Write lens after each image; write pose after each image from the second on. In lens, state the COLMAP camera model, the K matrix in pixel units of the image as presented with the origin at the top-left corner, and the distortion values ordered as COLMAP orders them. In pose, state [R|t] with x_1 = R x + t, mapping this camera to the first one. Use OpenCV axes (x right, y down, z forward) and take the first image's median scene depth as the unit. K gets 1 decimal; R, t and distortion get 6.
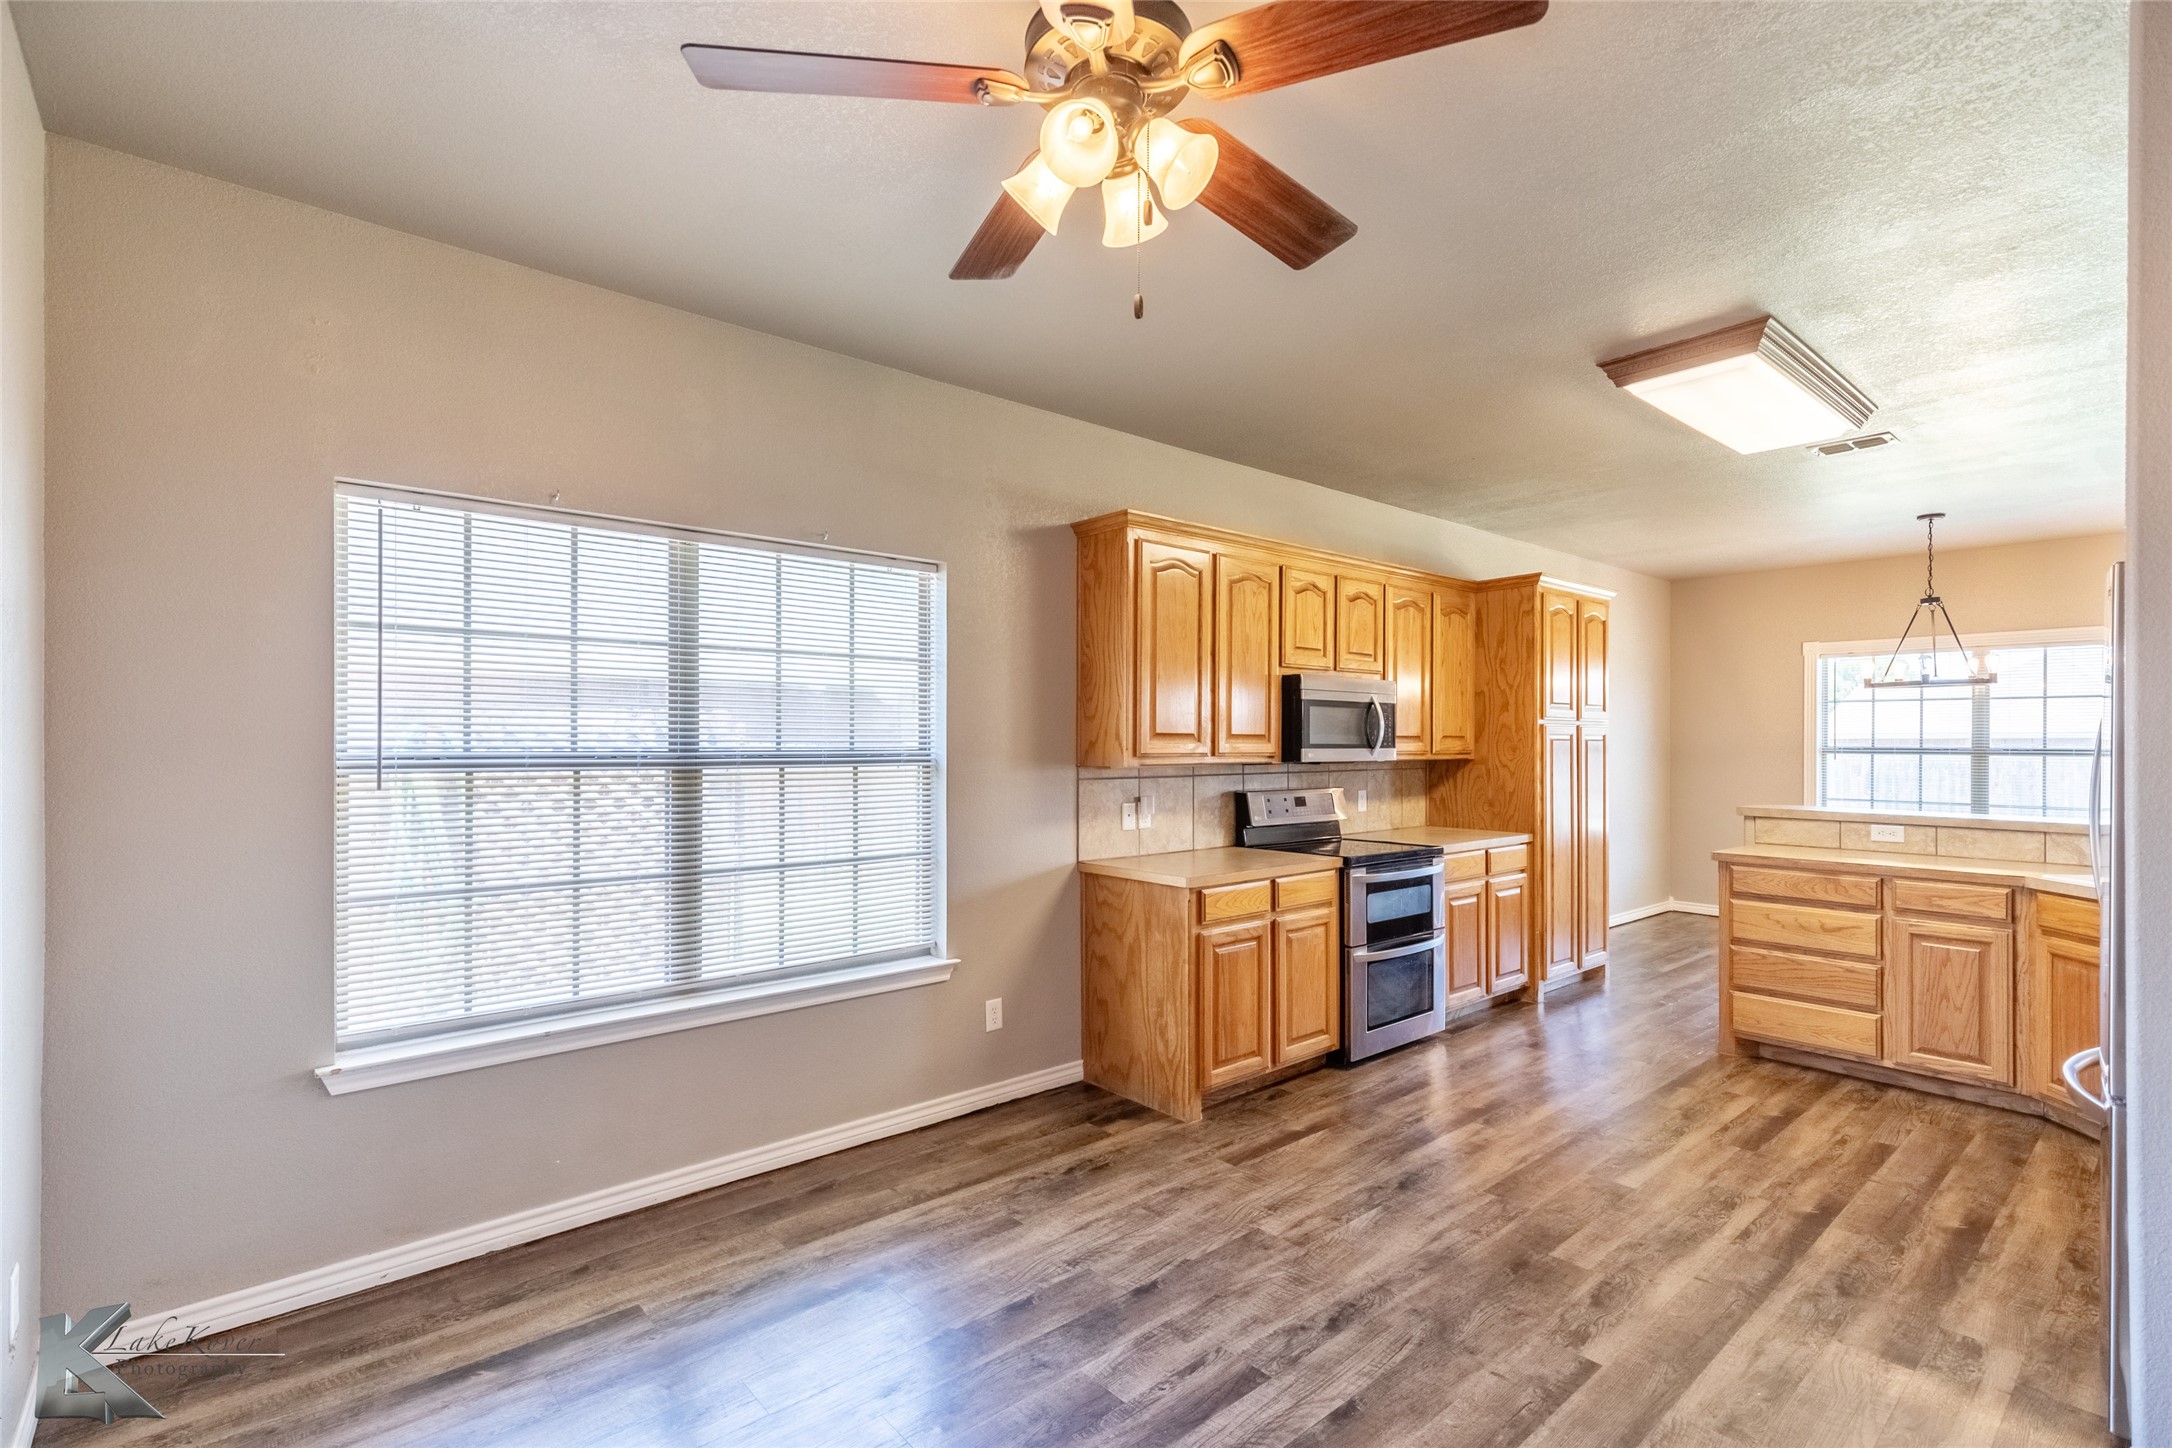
lens RADIAL K [[989.0, 0, 1080.9], [0, 989.0, 739.7], [0, 0, 1]] dist [0.012045, -0.001731]
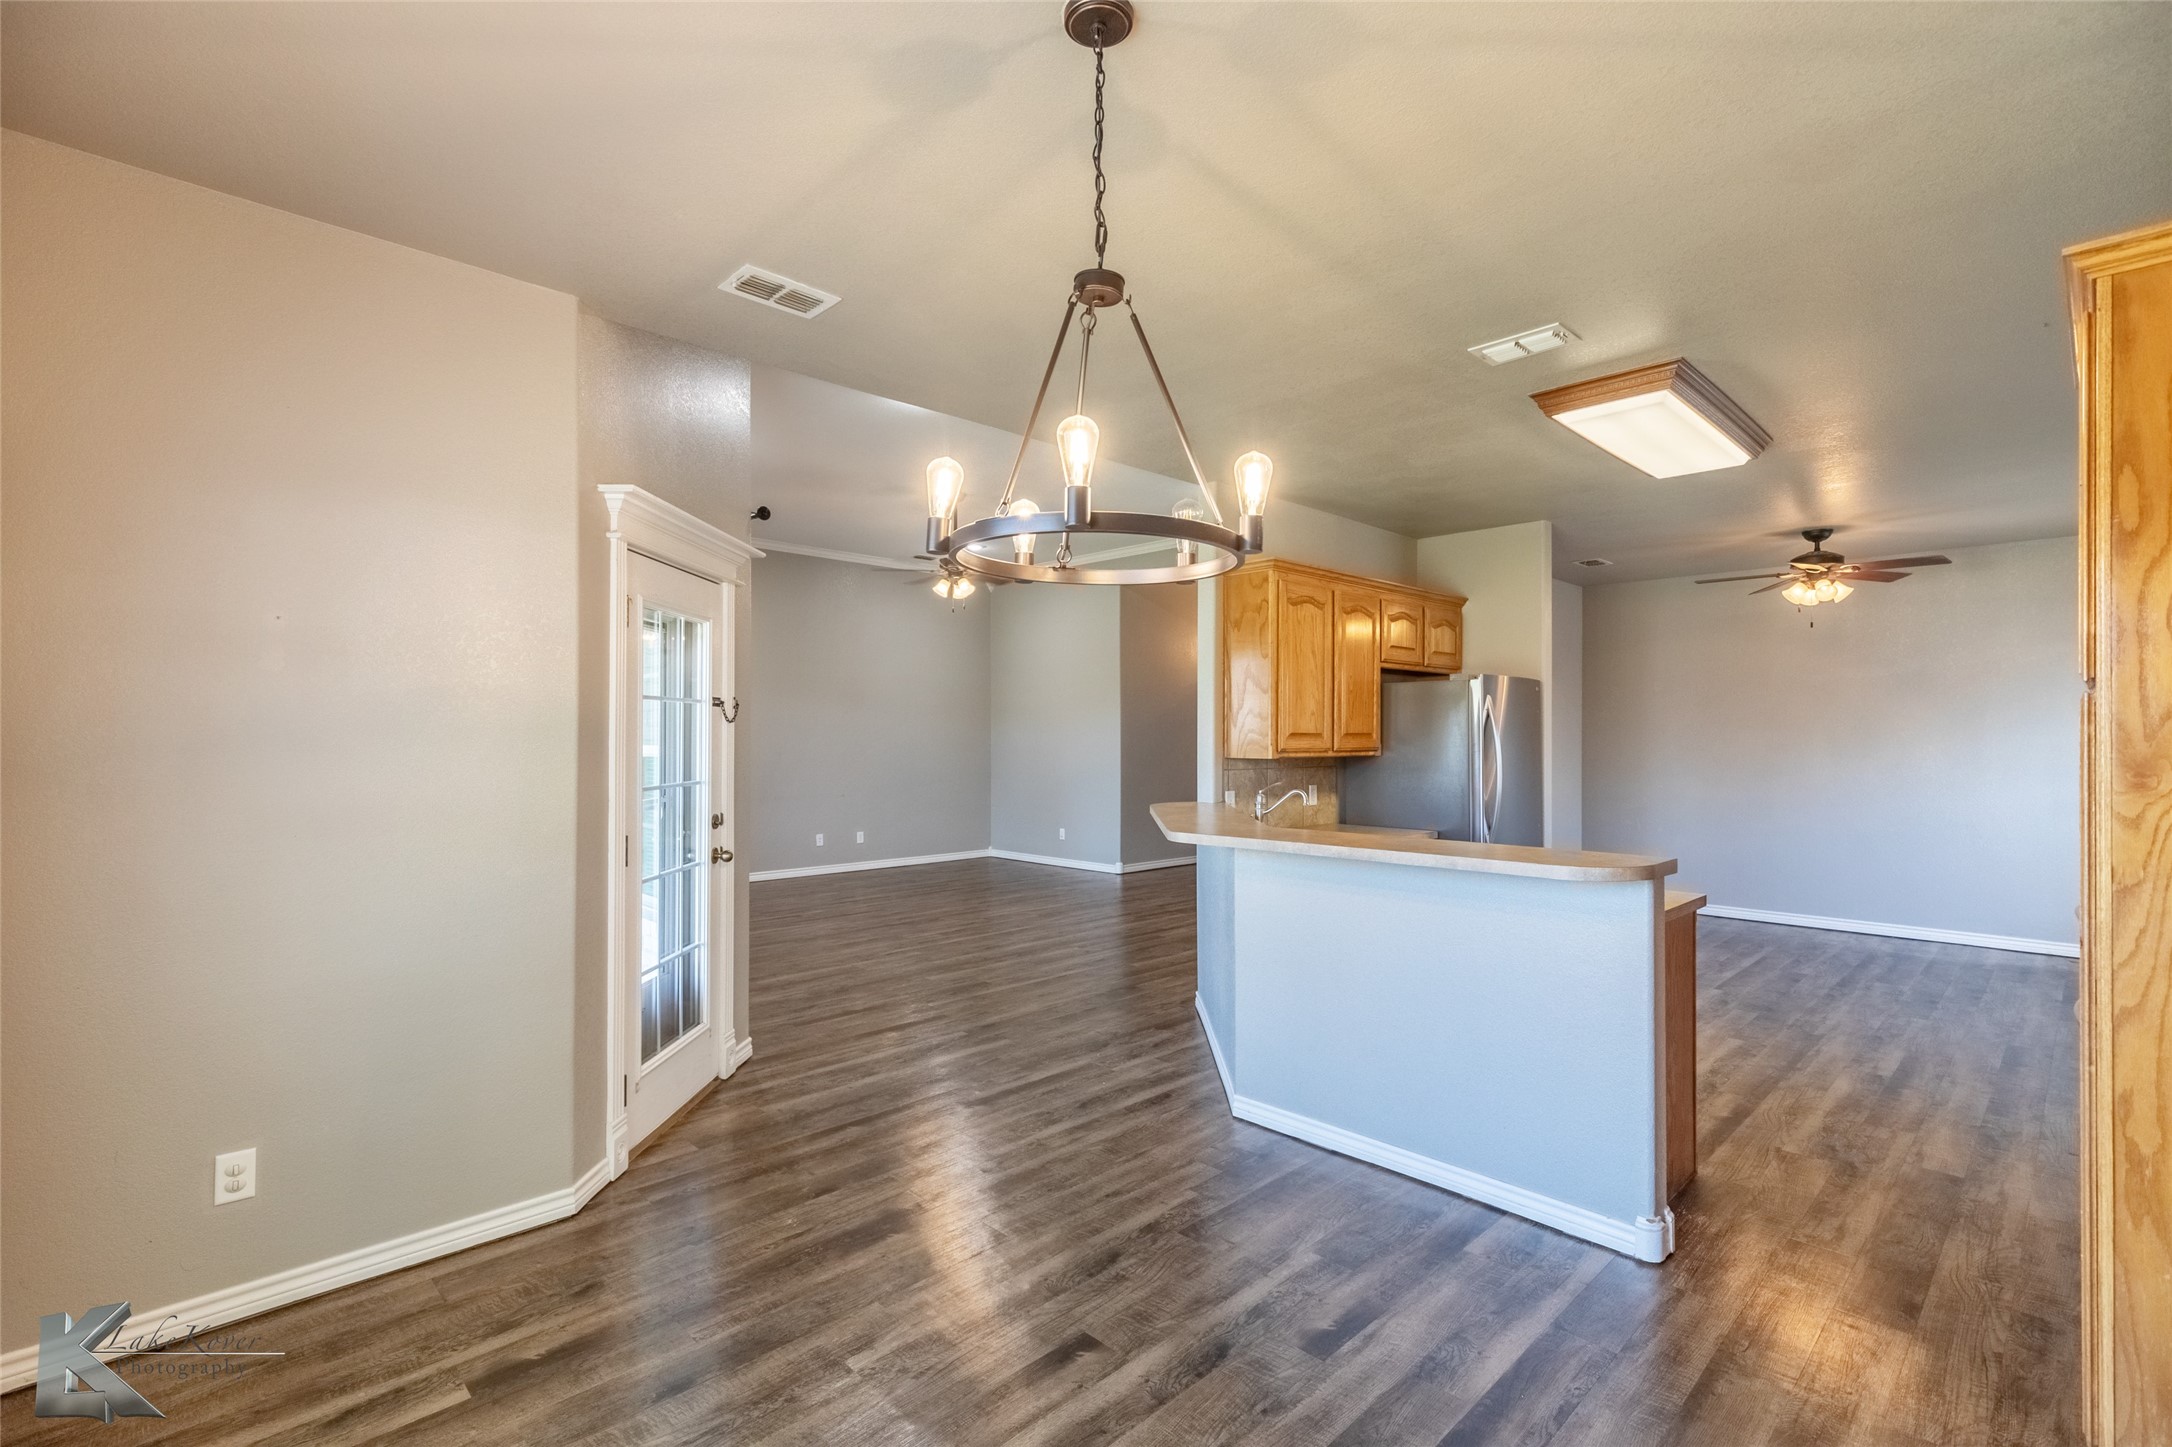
lens RADIAL K [[989.0, 0, 1081.9], [0, 989.0, 734.2], [0, 0, 1]] dist [0.012045, -0.001731]
pose [[-0.997688, -0.004133, -0.067830, 1.356644], [-0.003960, 0.999989, -0.002691, 0.000008], [0.067841, -0.002416, -0.997693, 2.016669]]
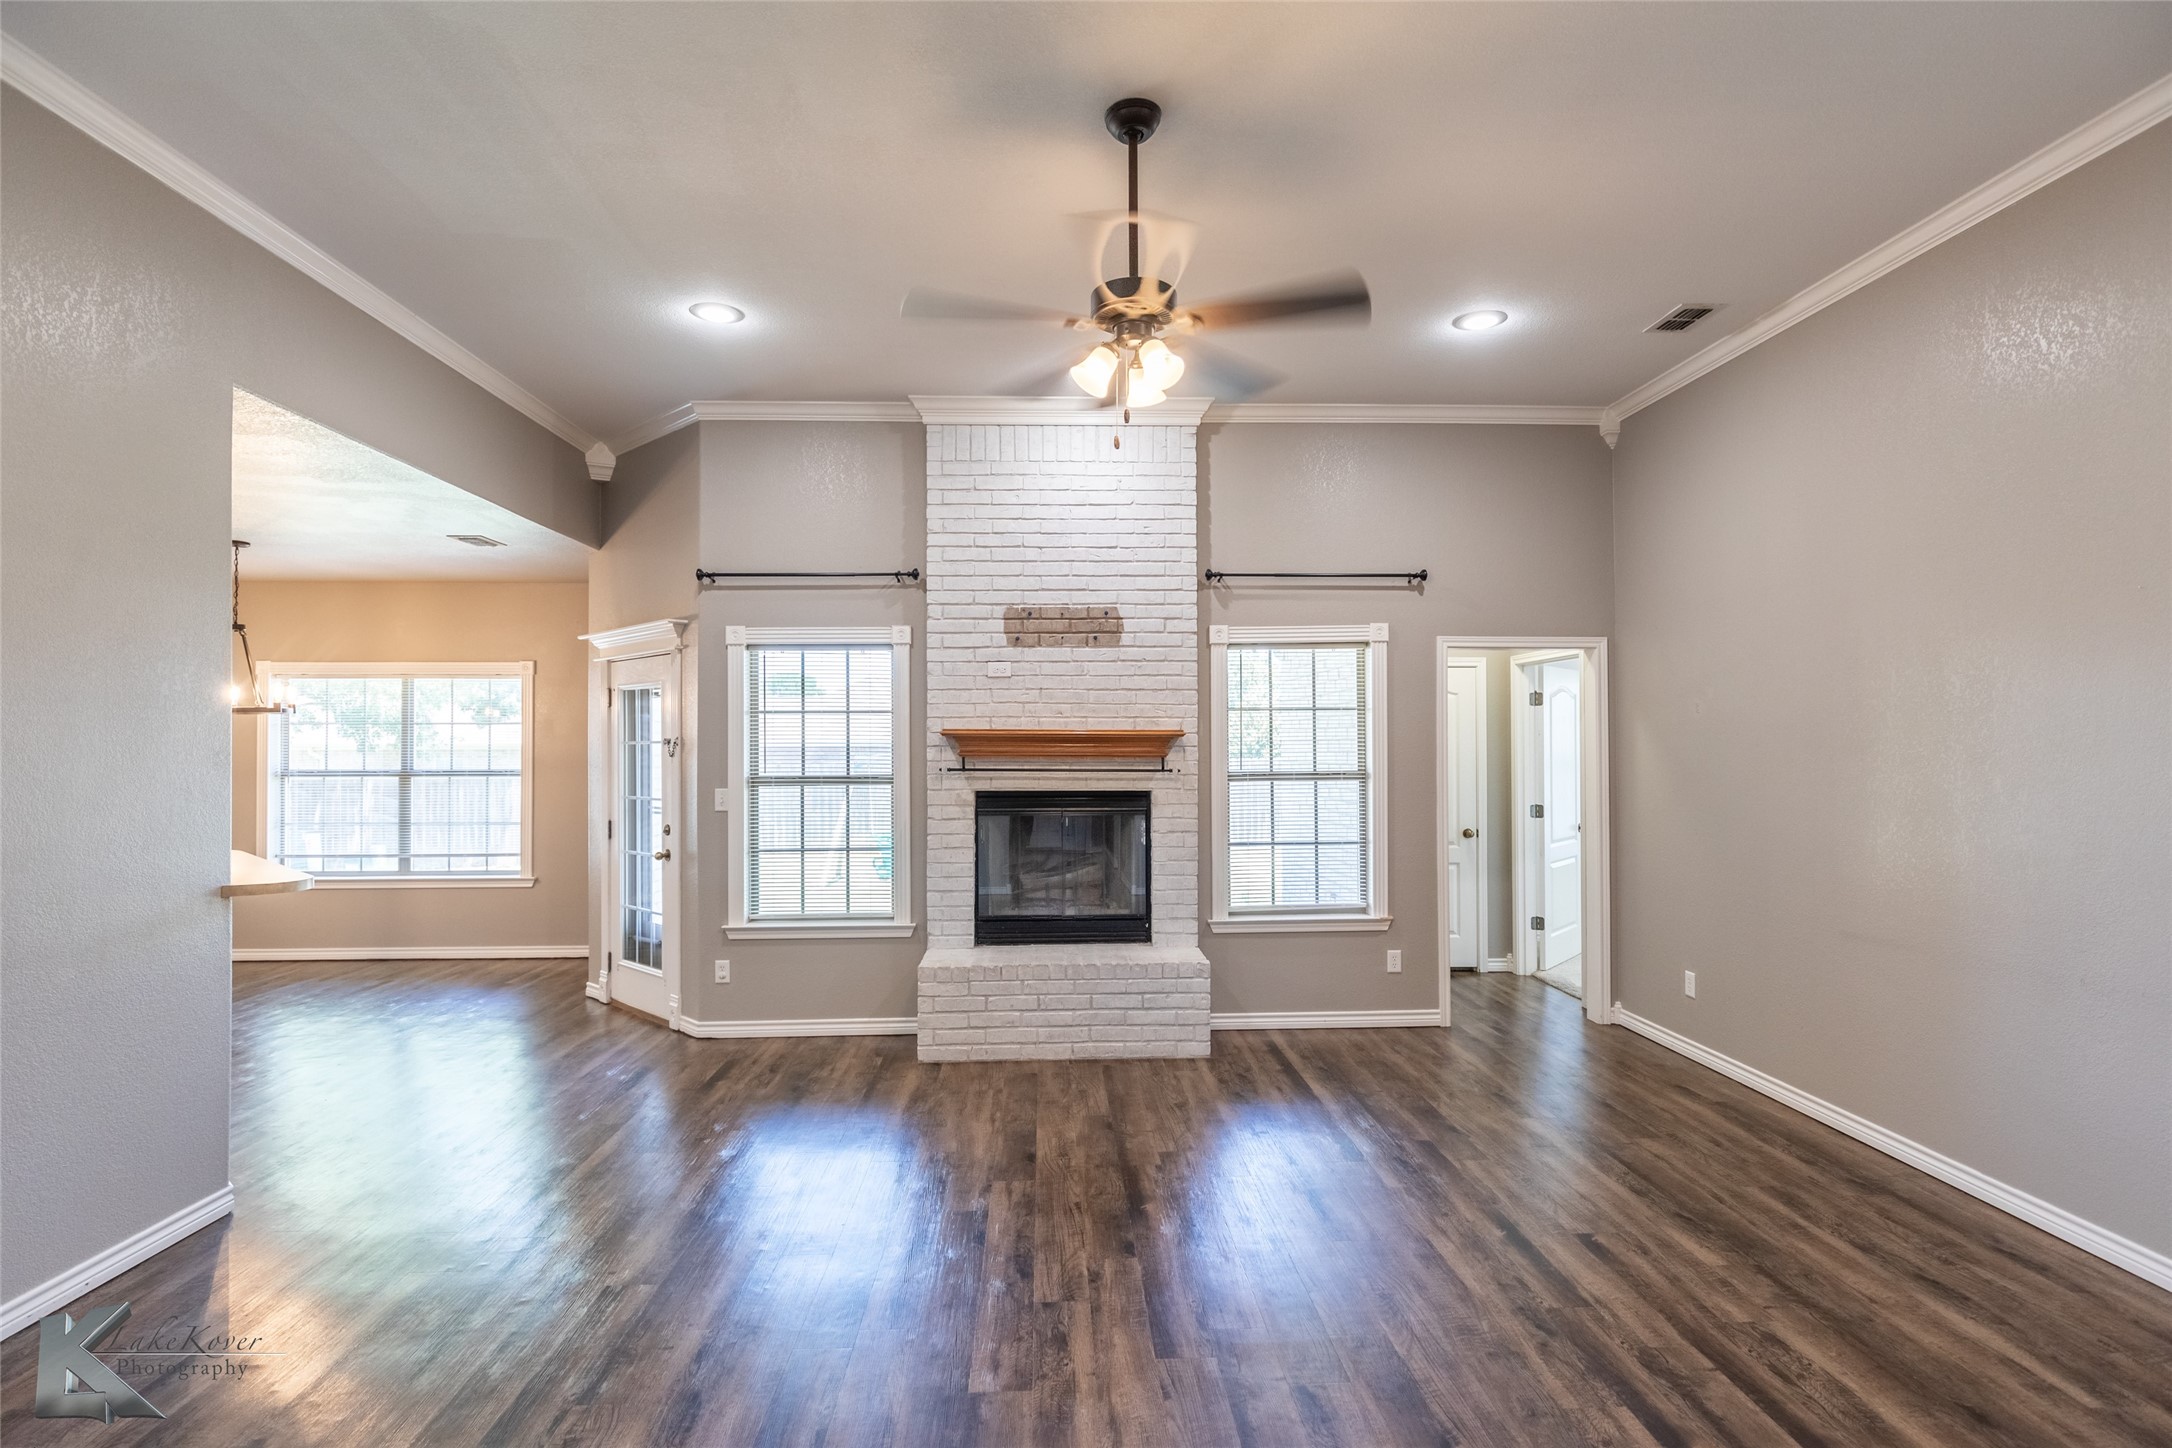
lens RADIAL K [[1073.7, 0, 1075.3], [0, 1073.7, 728.7], [0, 0, 1]] dist [0.001860, 0.000634]
pose [[0.624014, 0.008302, 0.781369, 0.826599], [0.004832, 0.999883, -0.014483, -0.029520], [-0.781398, 0.012813, 0.623902, -0.493312]]
